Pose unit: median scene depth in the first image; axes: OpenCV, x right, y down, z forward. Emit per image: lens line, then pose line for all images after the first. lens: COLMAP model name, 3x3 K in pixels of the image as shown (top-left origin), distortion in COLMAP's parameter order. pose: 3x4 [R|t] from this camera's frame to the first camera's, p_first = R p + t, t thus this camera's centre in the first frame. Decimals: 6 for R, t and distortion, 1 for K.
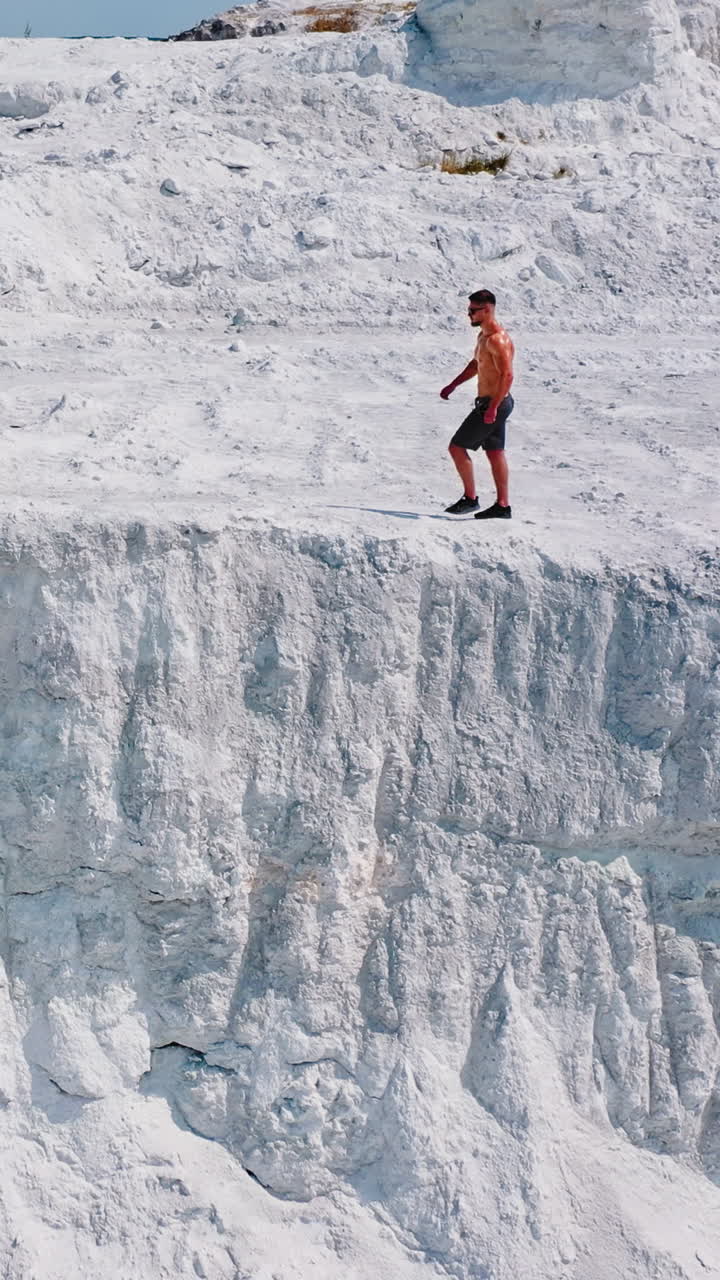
lens RADIAL K [[1590.5, 0, 360.0], [0, 1590.5, 640.0], [0, 0, 1]] dist [0.004028, 0.012842]
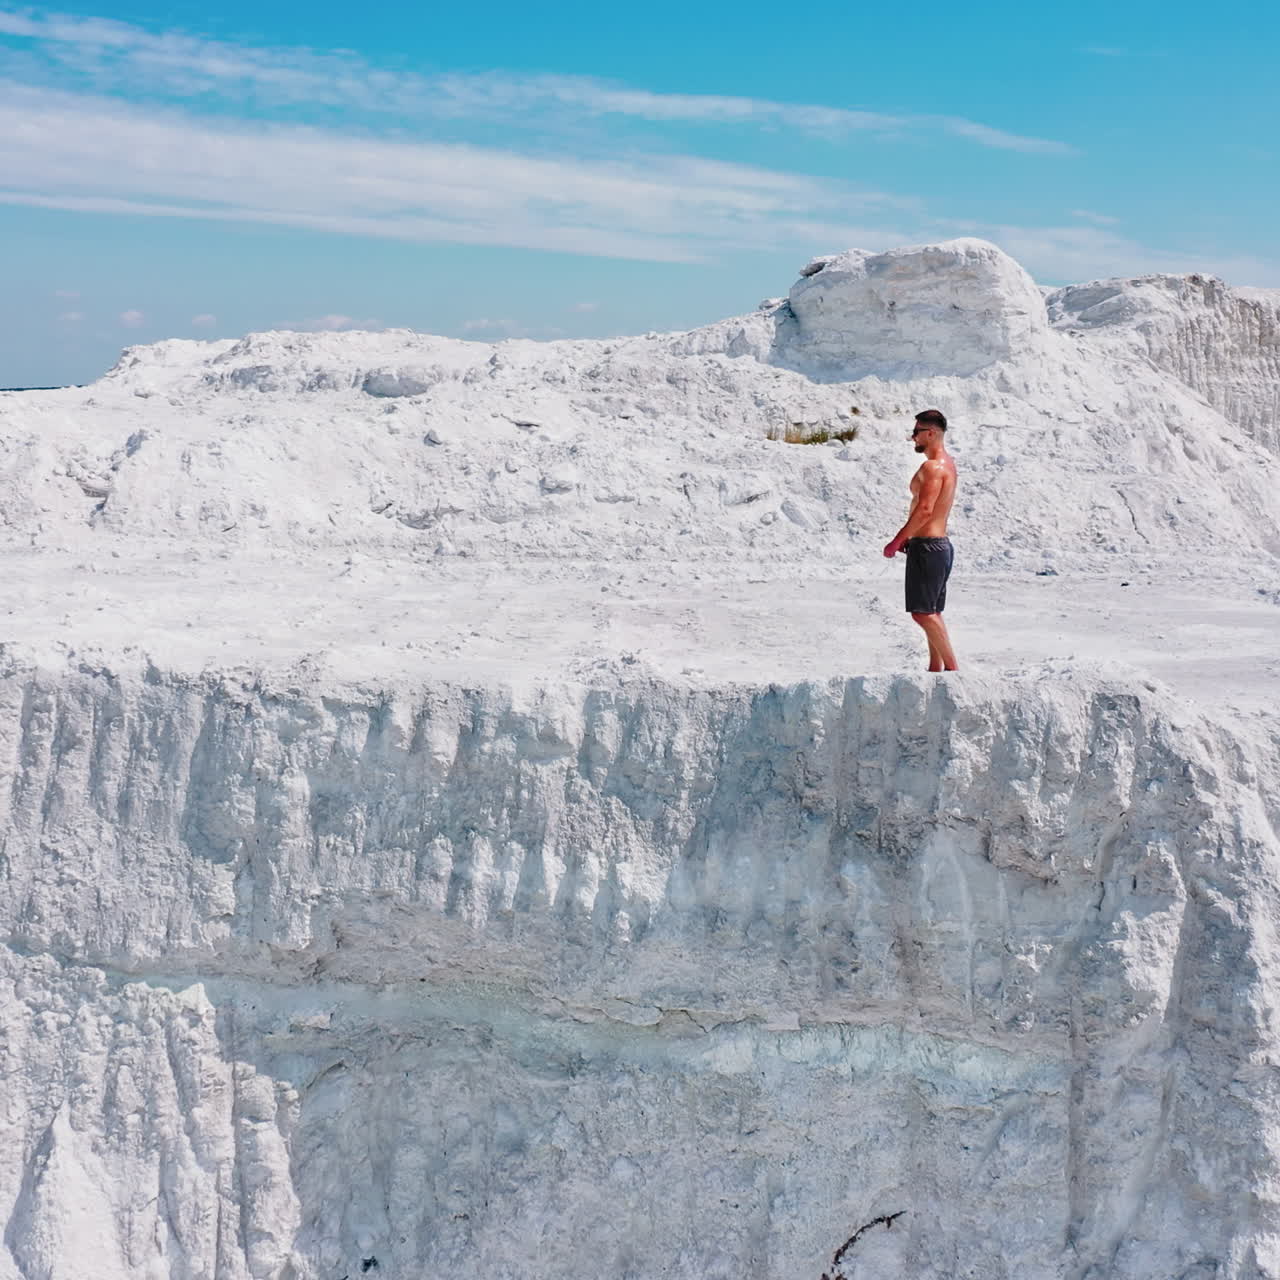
lens RADIAL K [[1631.6, 0, 640.0], [0, 1631.6, 640.0], [0, 0, 1]] dist [-0.005239, 0.014576]
pose [[0.998616, 0.007232, -0.052090, 0.461900], [-0.015877, 0.985742, -0.167511, 0.093938], [0.050135, 0.168106, 0.984493, 0.059566]]
